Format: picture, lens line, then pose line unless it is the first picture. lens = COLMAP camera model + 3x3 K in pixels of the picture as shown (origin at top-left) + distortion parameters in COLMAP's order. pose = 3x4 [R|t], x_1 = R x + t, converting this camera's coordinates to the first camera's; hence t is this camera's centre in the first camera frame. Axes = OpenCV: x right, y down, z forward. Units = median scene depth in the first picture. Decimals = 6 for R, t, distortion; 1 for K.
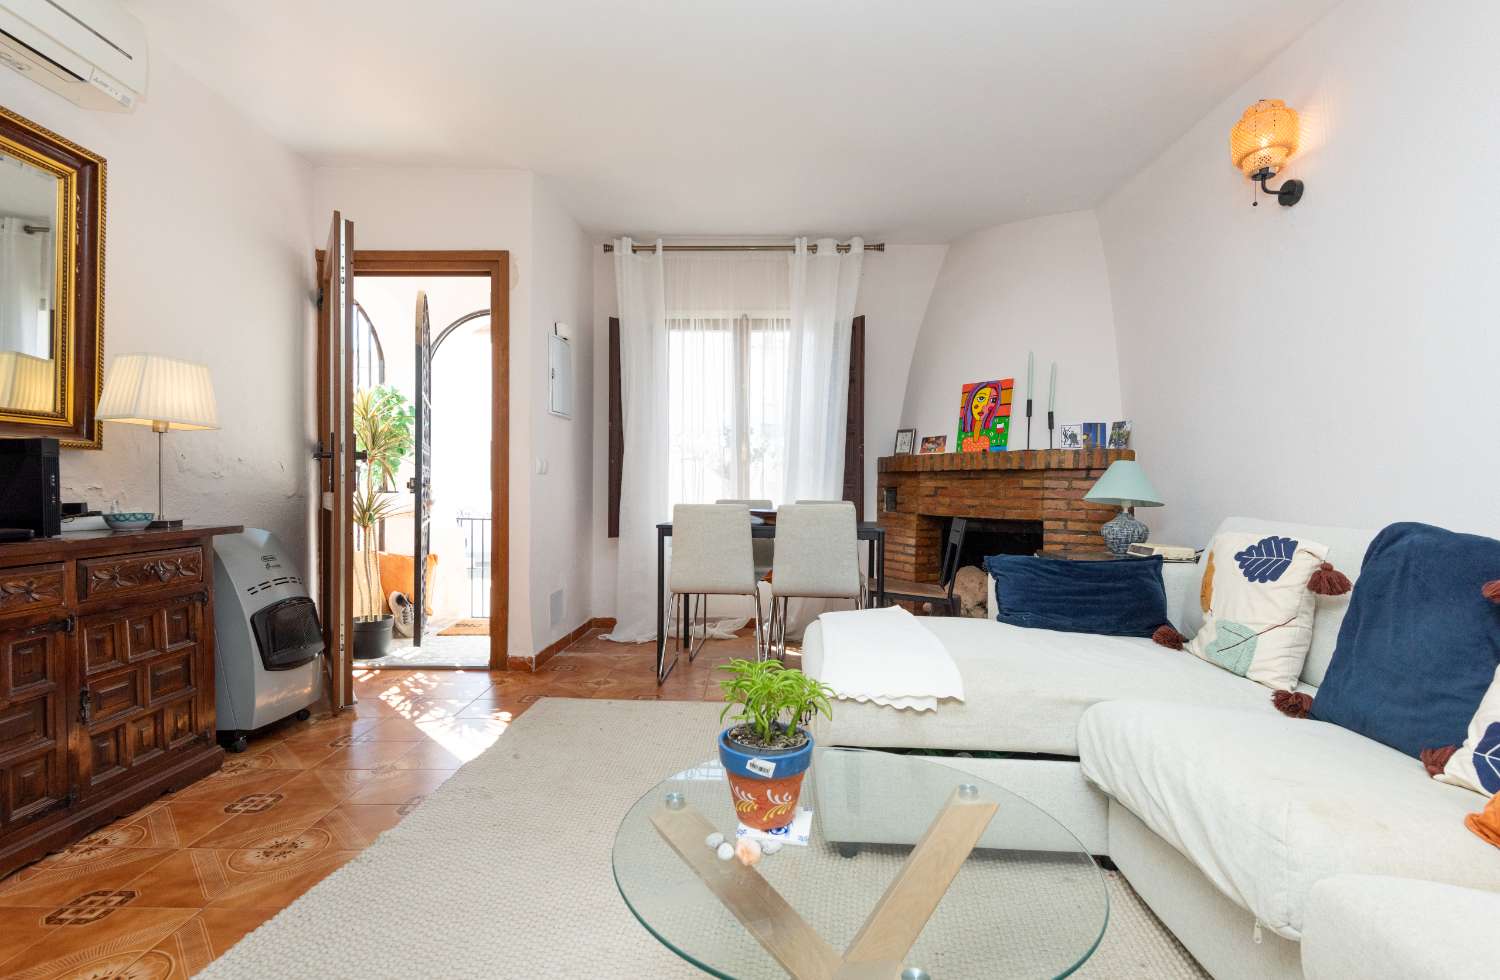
lens RADIAL K [[684.8, 0, 778.4], [0, 684.8, 498.6], [0, 0, 1]] dist [0.040290, -0.016675]
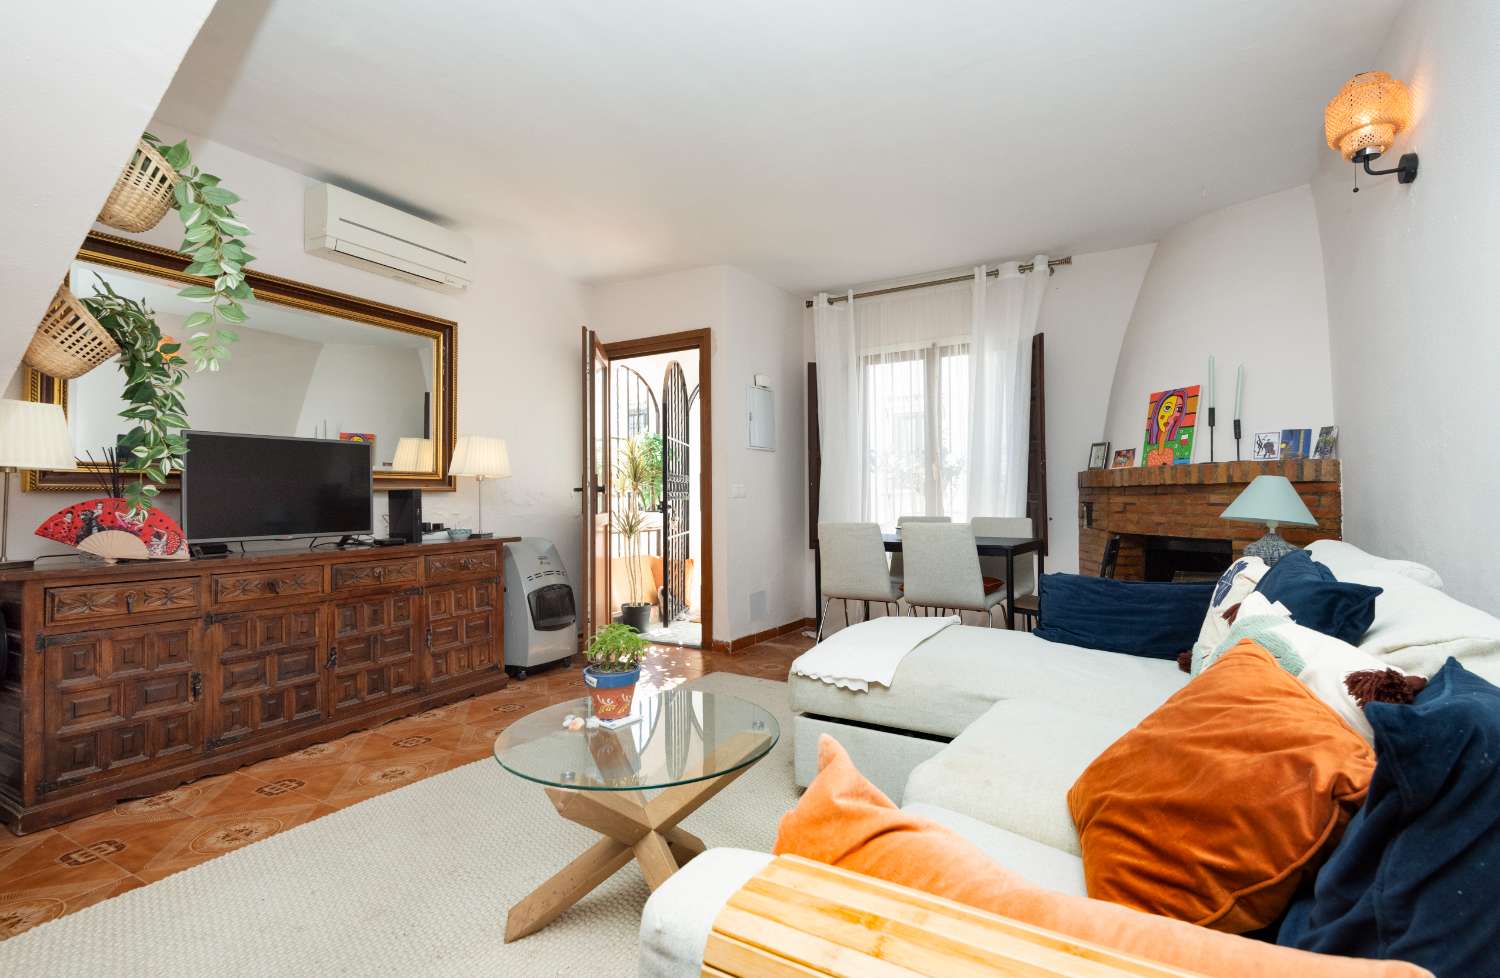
lens RADIAL K [[684.8, 0, 778.4], [0, 684.8, 497.6], [0, 0, 1]] dist [0.040290, -0.016675]
pose [[0.893433, -0.014348, -0.448968, 0.298611], [0.005938, 0.999780, -0.020134, -0.010341], [0.449158, 0.015322, 0.893321, -0.091019]]
